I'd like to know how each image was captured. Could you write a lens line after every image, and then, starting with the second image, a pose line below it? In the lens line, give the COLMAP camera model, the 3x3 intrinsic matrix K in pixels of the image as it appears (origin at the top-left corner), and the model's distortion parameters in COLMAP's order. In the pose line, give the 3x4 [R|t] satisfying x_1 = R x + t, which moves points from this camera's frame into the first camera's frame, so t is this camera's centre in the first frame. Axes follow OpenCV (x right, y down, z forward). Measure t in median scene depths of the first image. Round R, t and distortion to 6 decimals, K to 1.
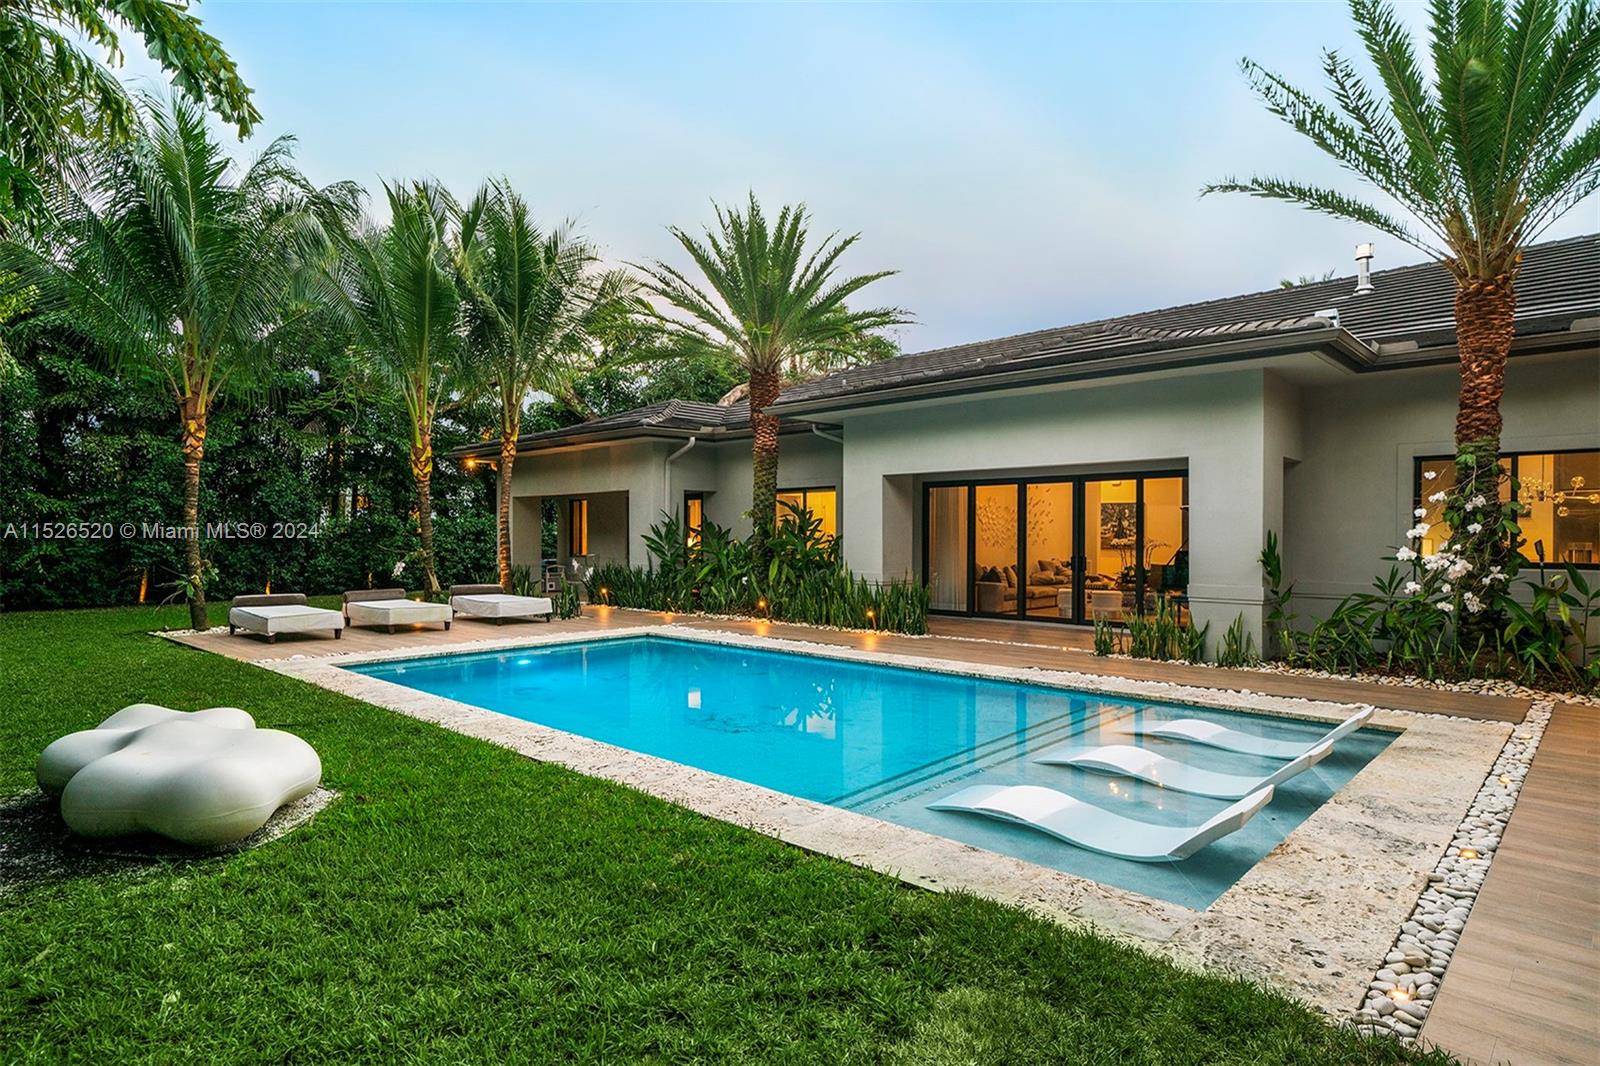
lens RADIAL K [[873.3, 0, 798.2], [0, 873.3, 532.6], [0, 0, 1]] dist [-0.007323, -0.000514]
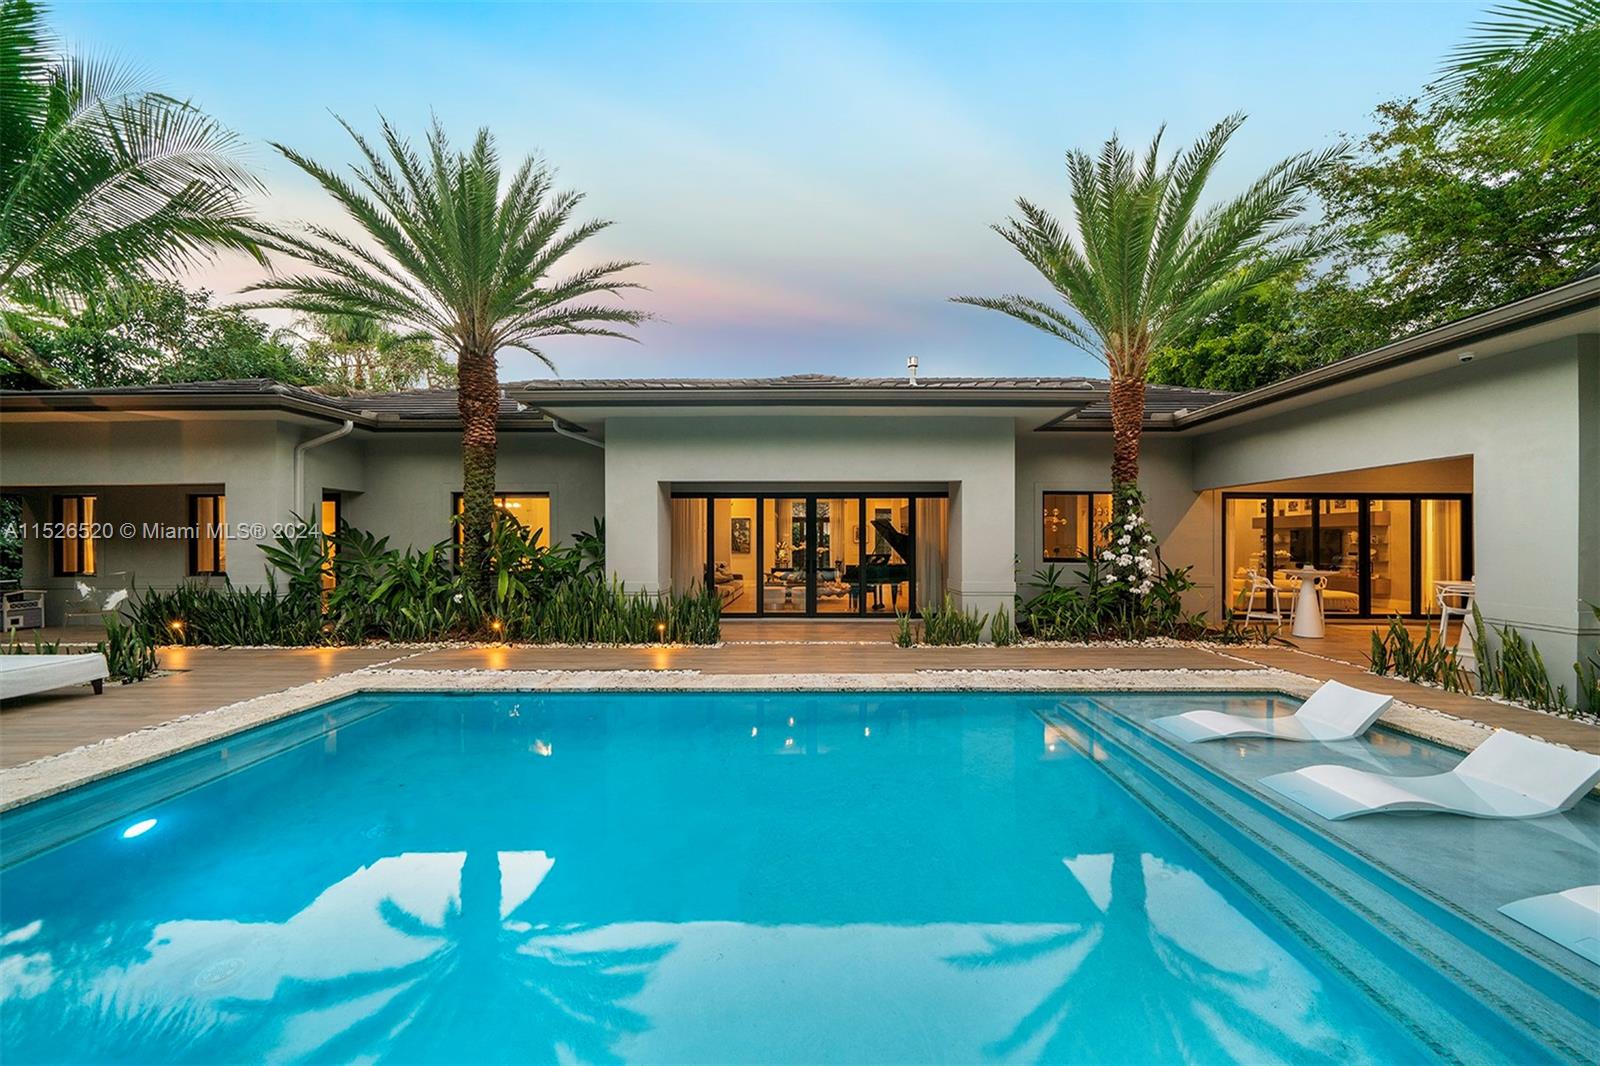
lens RADIAL K [[562.3, 0, 799.6], [0, 562.3, 535.1], [0, 0, 1]] dist [-0.000092, -0.000322]
pose [[0.733065, 0.006835, 0.680124, -0.187838], [0.000317, 0.999946, -0.010391, -0.000238], [-0.680159, 0.007833, 0.733023, 0.383981]]
